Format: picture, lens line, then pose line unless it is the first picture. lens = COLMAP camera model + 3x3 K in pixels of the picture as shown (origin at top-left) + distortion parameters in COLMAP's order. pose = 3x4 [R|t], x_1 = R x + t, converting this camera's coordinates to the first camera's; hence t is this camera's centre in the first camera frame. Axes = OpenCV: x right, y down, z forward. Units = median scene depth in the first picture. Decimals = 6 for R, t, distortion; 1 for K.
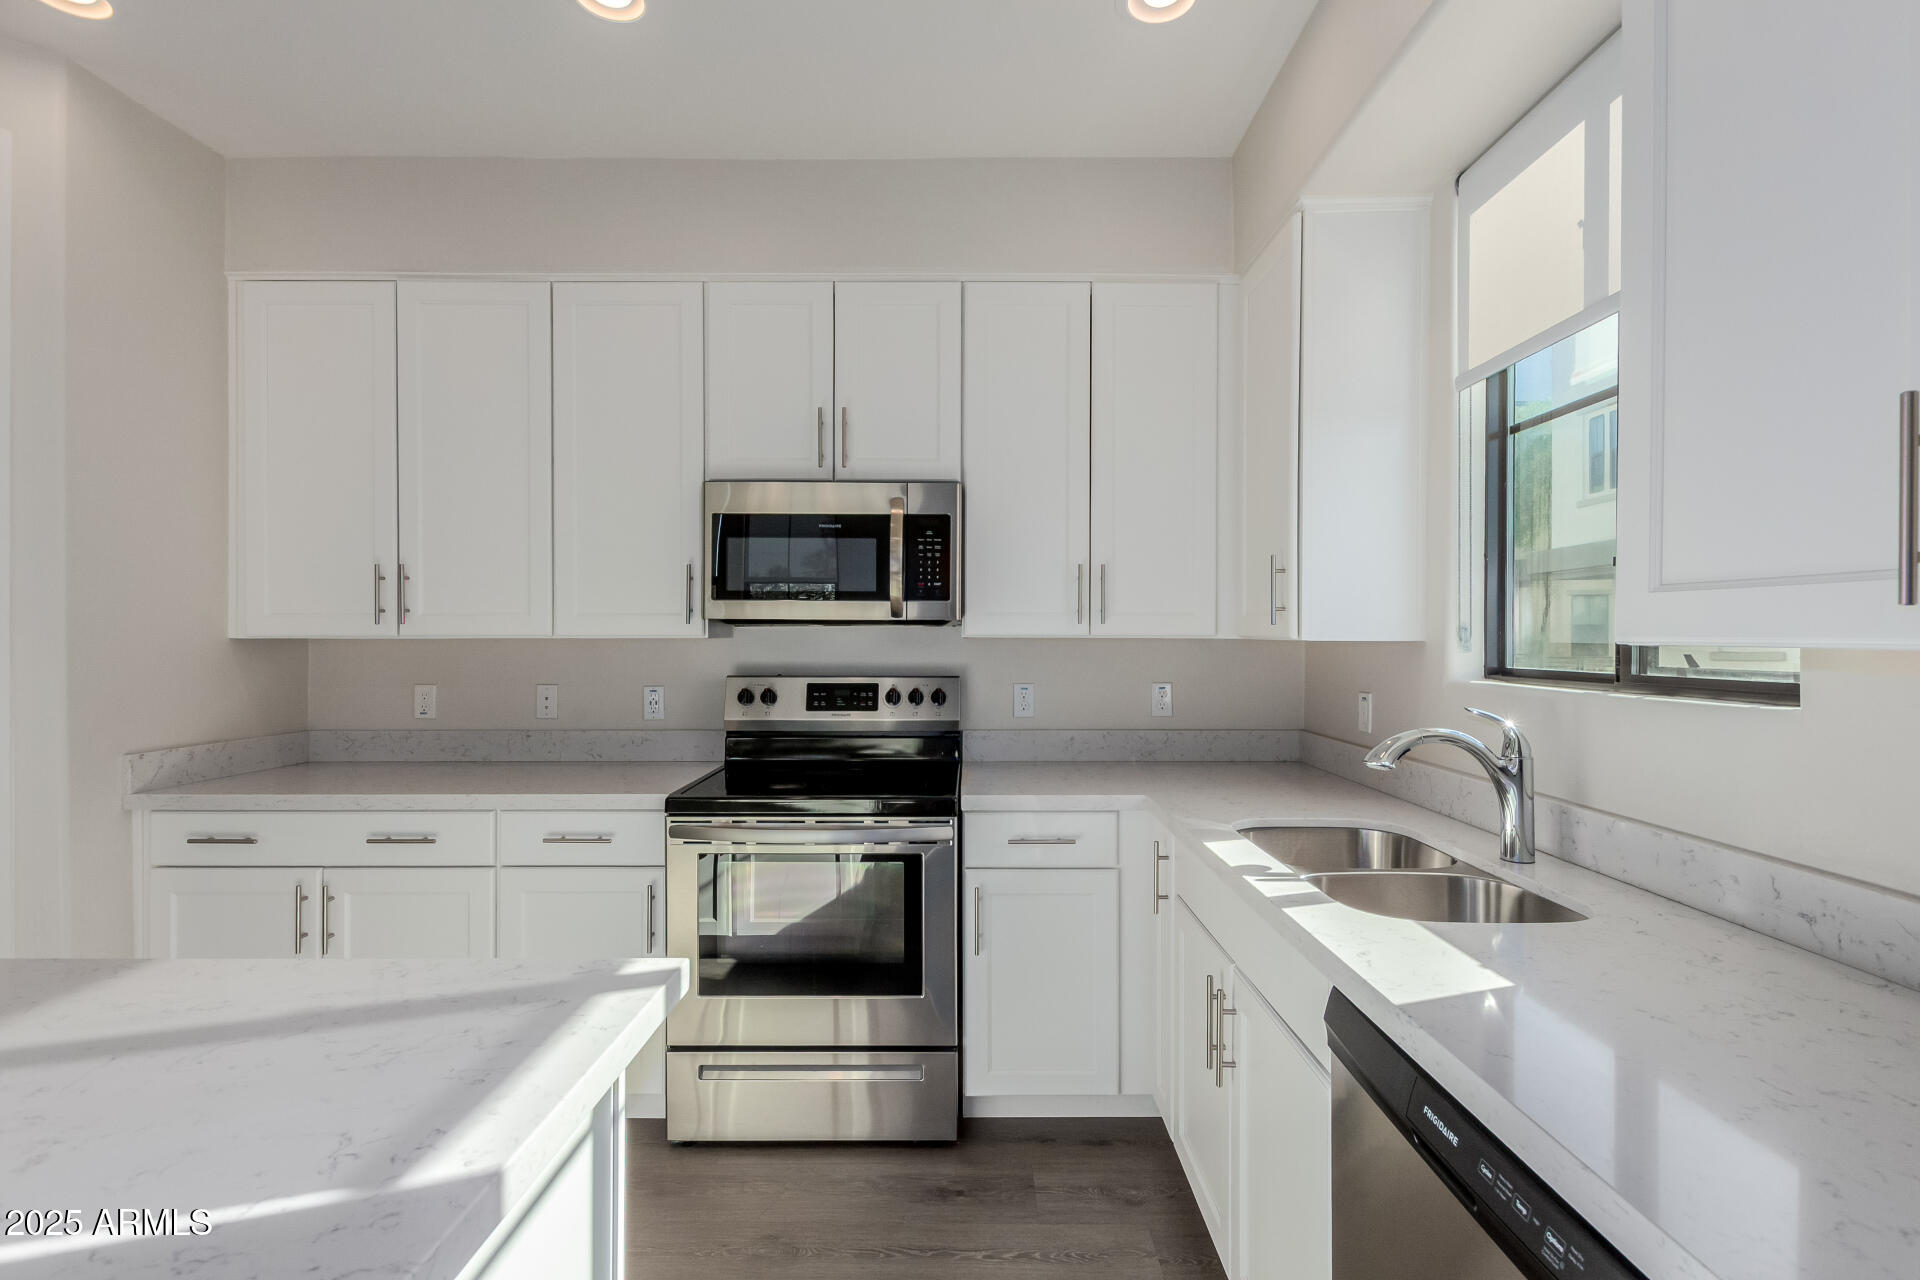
lens RADIAL K [[923.5, 0, 968.6], [0, 923.5, 642.1], [0, 0, 1]] dist [0.005149, 0.001330]
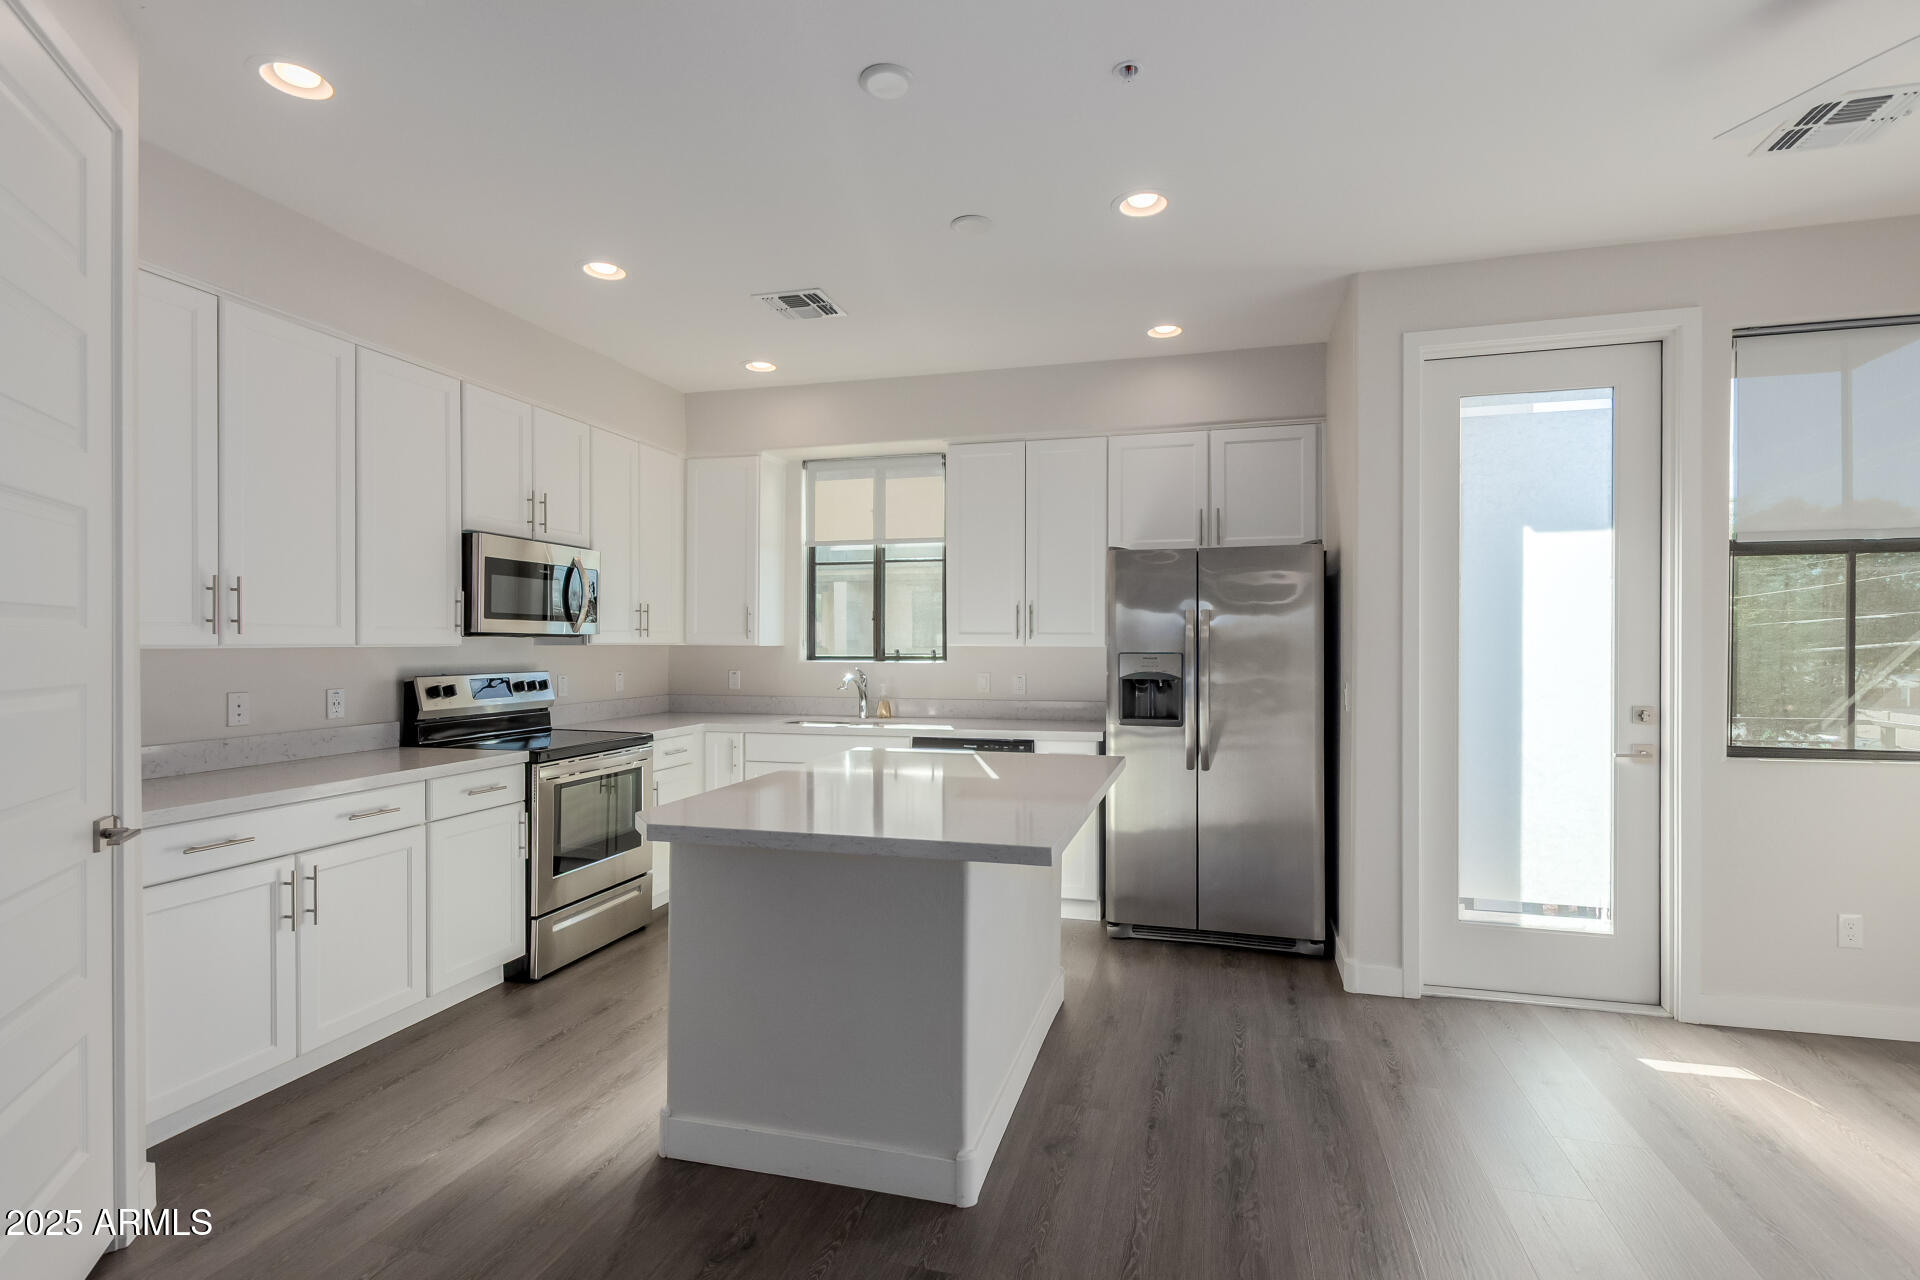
lens RADIAL K [[923.5, 0, 968.6], [0, 923.5, 642.1], [0, 0, 1]] dist [0.005149, 0.001330]
pose [[0.249674, 0.000501, 0.968330, -1.402696], [0.012092, 0.999920, -0.003635, 0.003315], [-0.968255, 0.012617, 0.249648, -0.052770]]
